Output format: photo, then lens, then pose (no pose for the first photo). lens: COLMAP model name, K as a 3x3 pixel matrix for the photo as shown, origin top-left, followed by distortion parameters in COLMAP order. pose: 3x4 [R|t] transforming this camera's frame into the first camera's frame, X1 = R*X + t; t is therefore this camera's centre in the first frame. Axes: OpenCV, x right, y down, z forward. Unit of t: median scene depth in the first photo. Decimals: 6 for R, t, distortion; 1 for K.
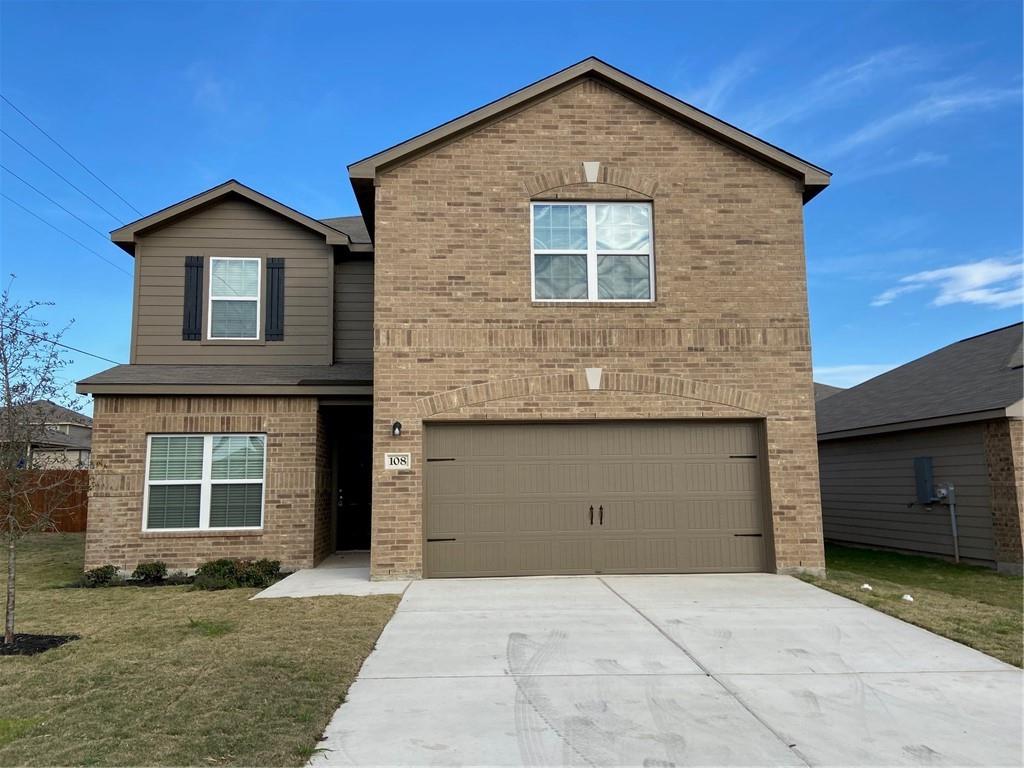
lens RADIAL K [[772.6, 0, 512.0], [0, 772.6, 384.0], [0, 0, 1]] dist [0.080327, -0.073547]
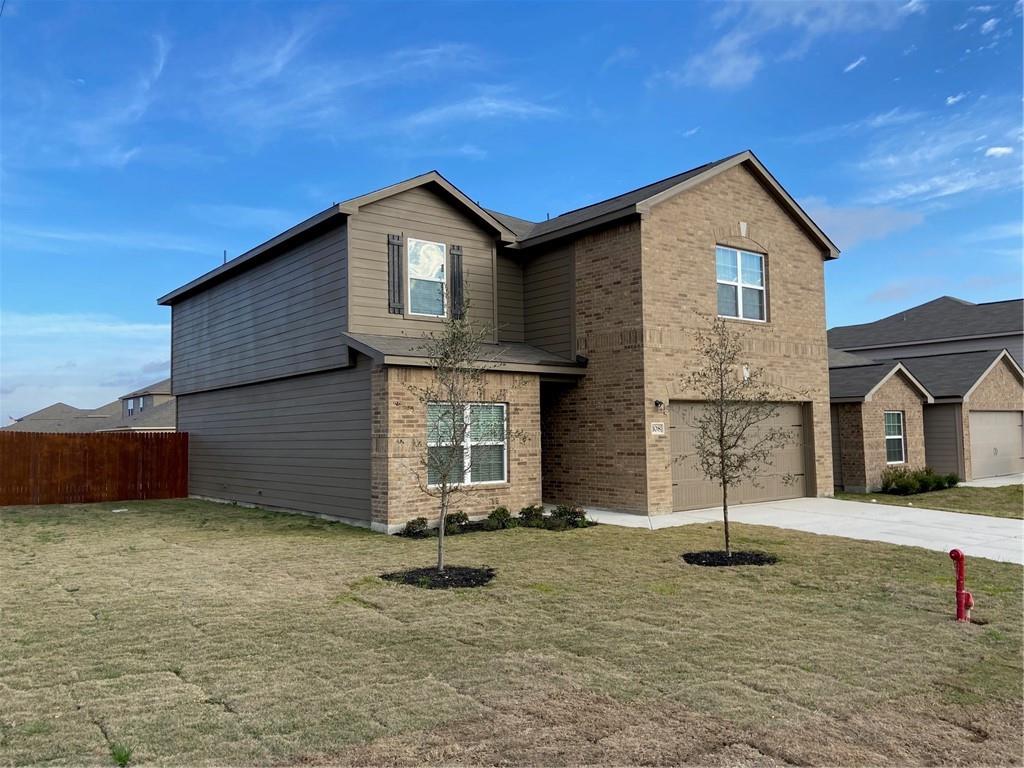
lens RADIAL K [[773.3, 0, 512.0], [0, 773.3, 384.0], [0, 0, 1]] dist [0.032656, -0.000025]
pose [[0.833594, 0.033129, 0.551383, -1.044010], [-0.066279, 0.996987, 0.040300, -0.015376], [-0.548386, -0.070139, 0.833279, 0.011243]]
